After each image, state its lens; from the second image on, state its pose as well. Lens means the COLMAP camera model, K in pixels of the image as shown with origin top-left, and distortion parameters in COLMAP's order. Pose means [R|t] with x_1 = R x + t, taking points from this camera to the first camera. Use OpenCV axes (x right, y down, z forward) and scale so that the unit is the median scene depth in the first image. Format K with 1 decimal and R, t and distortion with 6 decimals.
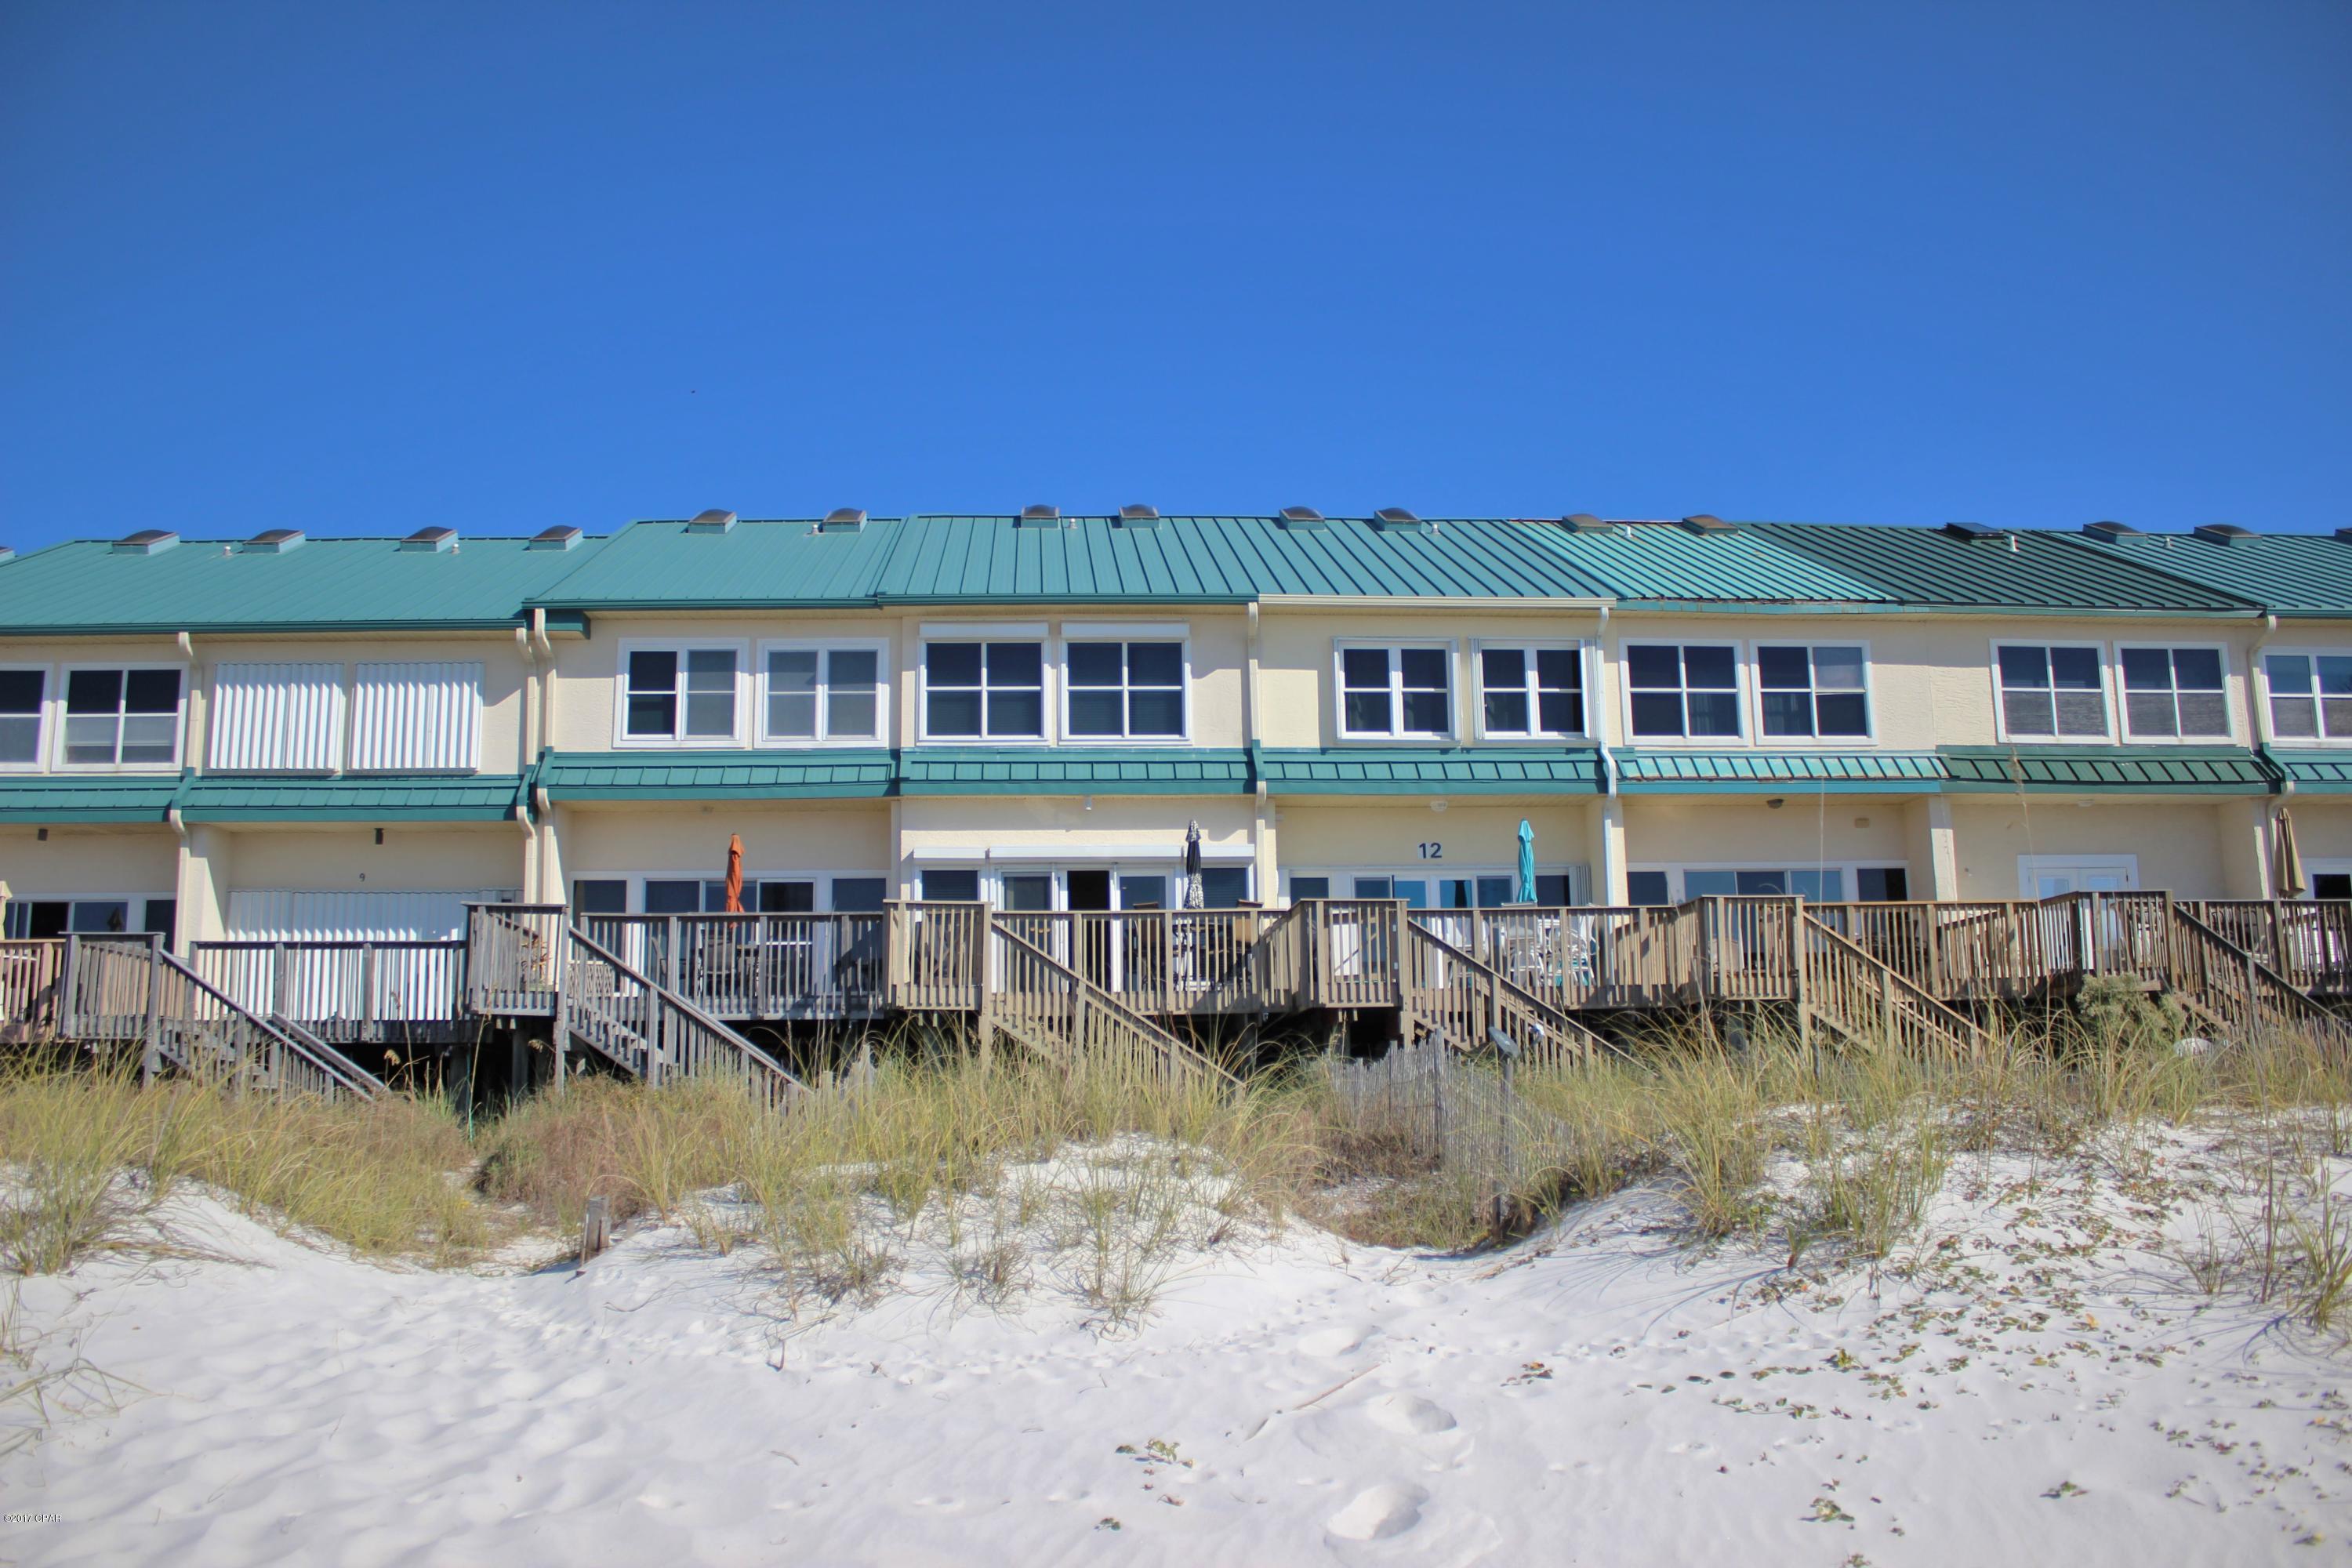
lens RADIAL K [[1961.3, 0, 1178.4], [0, 1961.3, 789.5], [0, 0, 1]] dist [-0.131283, 0.098944]
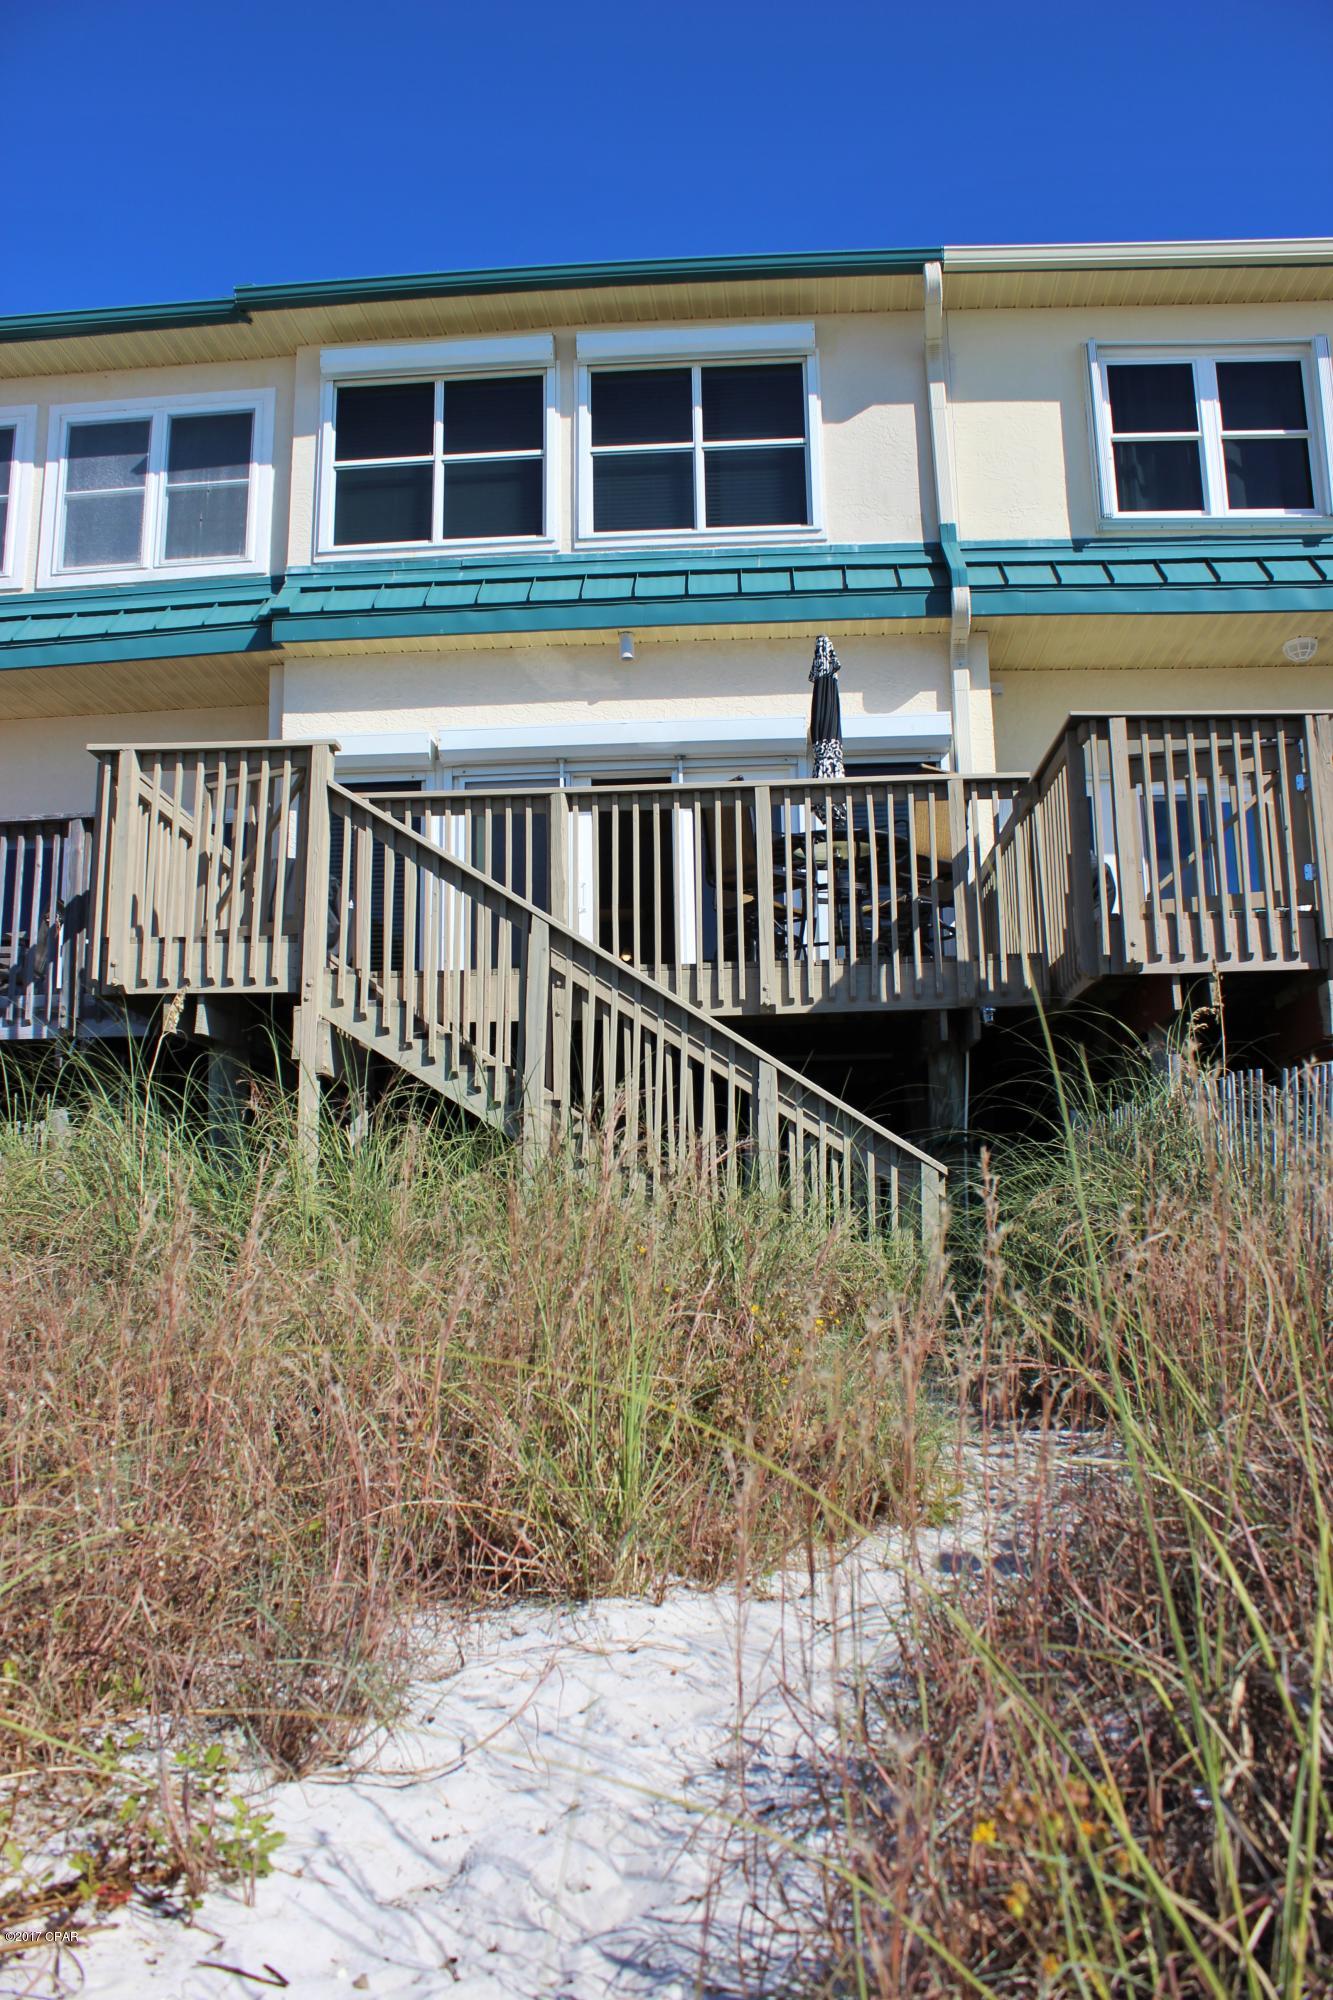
lens RADIAL K [[1667.8, 0, 663.7], [0, 1667.8, 987.9], [0, 0, 1]] dist [-0.131283, 0.098944]
pose [[0.991434, -0.022536, -0.128653, 0.018177], [0.023751, 0.999687, 0.007915, 0.093428], [0.128435, -0.010902, 0.991658, 0.555587]]
